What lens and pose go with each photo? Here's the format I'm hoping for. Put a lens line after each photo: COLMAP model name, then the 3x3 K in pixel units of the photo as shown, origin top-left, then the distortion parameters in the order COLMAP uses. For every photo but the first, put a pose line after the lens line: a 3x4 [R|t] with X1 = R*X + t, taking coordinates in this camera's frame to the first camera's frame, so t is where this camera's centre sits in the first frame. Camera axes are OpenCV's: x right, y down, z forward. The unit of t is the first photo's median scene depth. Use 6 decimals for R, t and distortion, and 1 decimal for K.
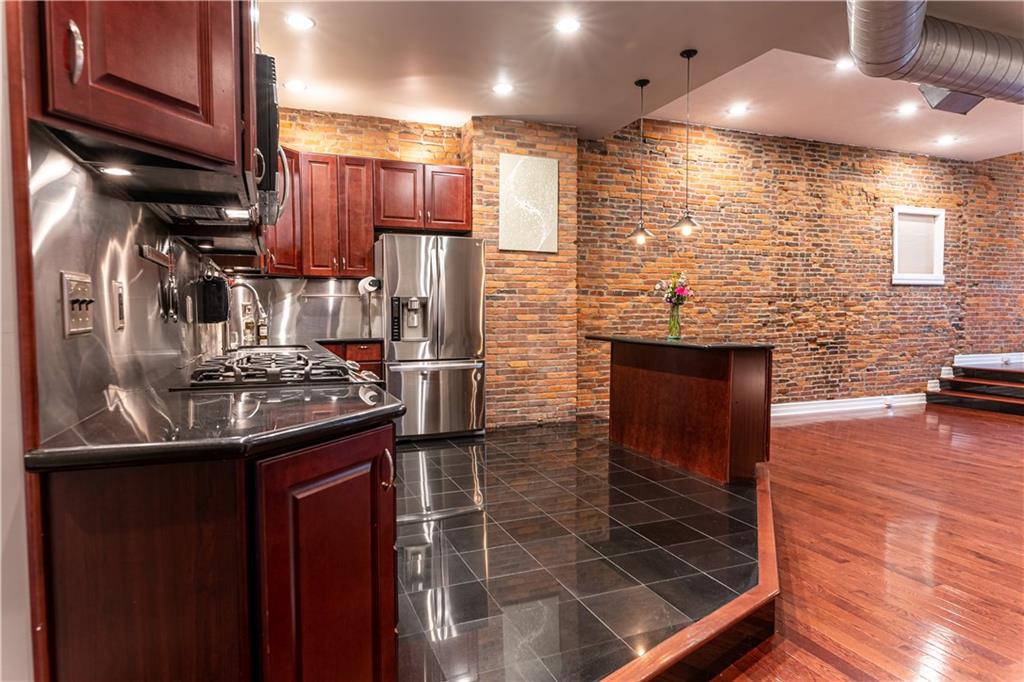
lens RADIAL K [[593.7, 0, 507.4], [0, 593.7, 340.5], [0, 0, 1]] dist [0.002902, -0.002756]
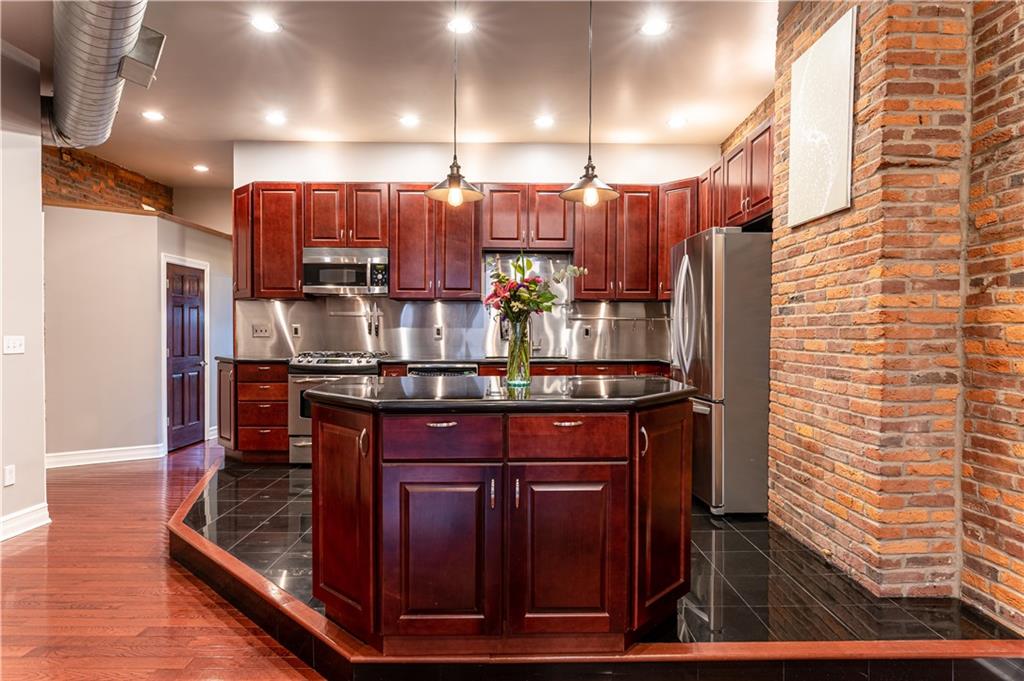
lens RADIAL K [[593.7, 0, 509.2], [0, 593.7, 342.5], [0, 0, 1]] dist [0.002902, -0.002756]
pose [[-0.371146, 0.016625, -0.928426, 0.462688], [-0.049246, 0.998080, 0.037559, -0.035383], [0.927268, 0.059661, -0.369615, 0.703154]]
